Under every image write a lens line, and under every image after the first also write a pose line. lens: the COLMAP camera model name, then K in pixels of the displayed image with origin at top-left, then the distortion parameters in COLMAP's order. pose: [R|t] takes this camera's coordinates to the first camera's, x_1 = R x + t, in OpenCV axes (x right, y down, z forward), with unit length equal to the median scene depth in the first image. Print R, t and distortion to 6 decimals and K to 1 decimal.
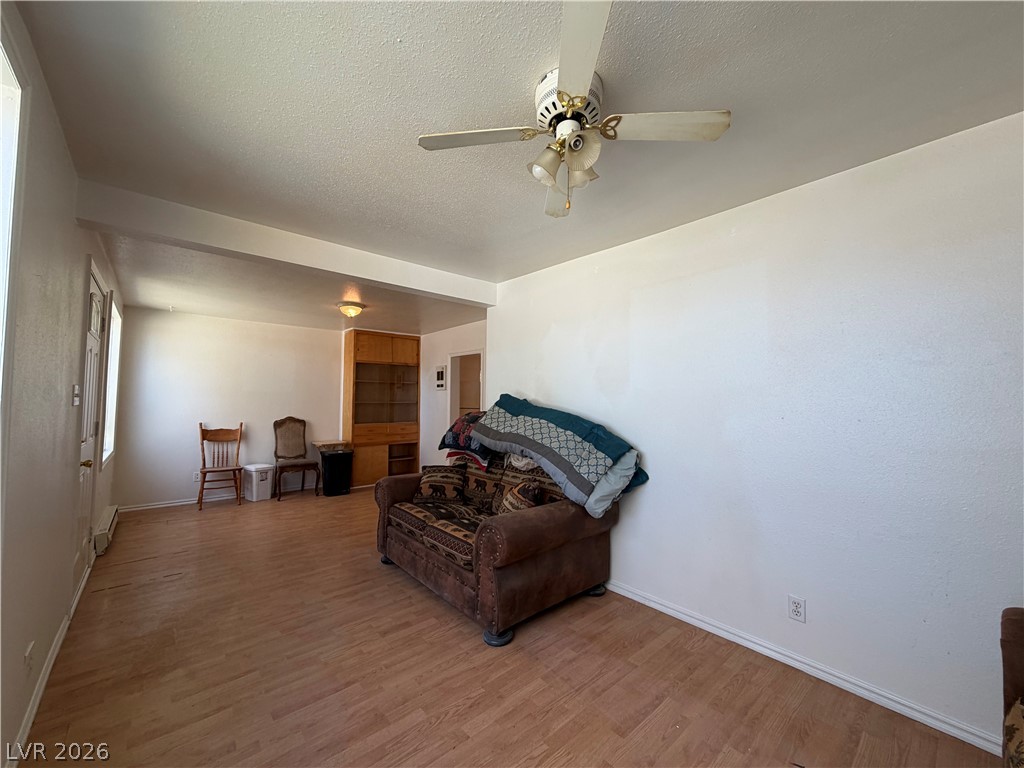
lens RADIAL K [[407.5, 0, 510.7], [0, 407.5, 383.5], [0, 0, 1]] dist [0.007723, -0.000117]
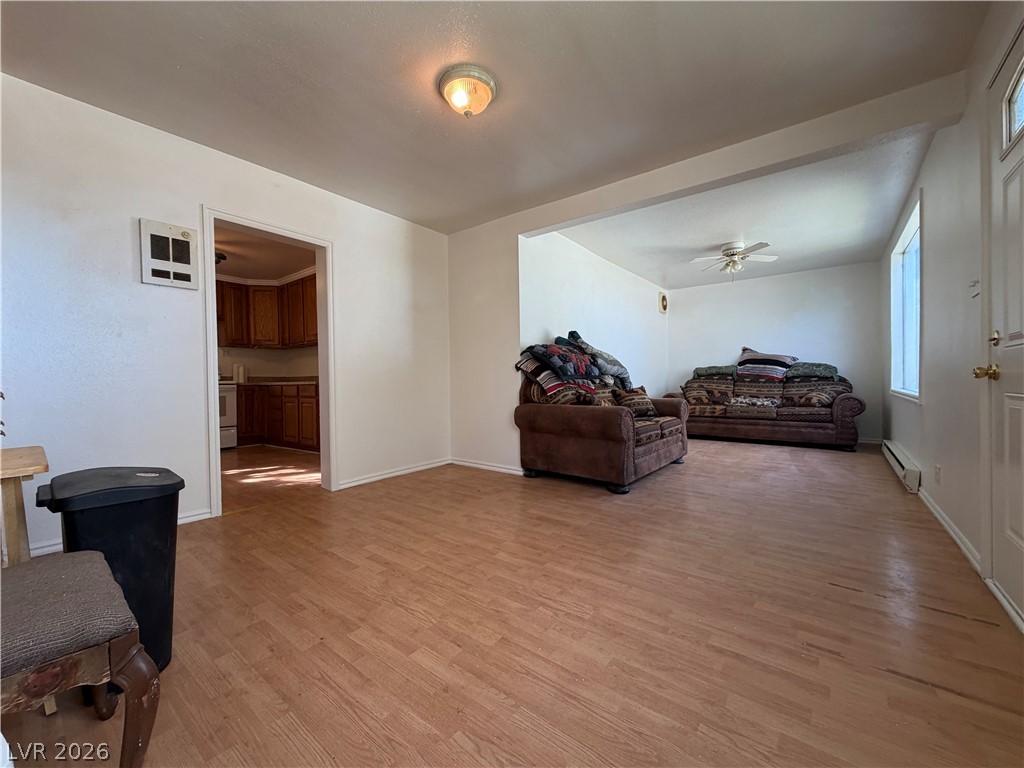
lens RADIAL K [[407.5, 0, 507.2], [0, 407.5, 383.8], [0, 0, 1]] dist [0.007723, -0.000117]
pose [[-0.175759, -0.021881, 0.984190, -0.719058], [-0.034360, 0.999280, 0.016080, 0.106710], [-0.983833, -0.030990, -0.176384, 0.872284]]
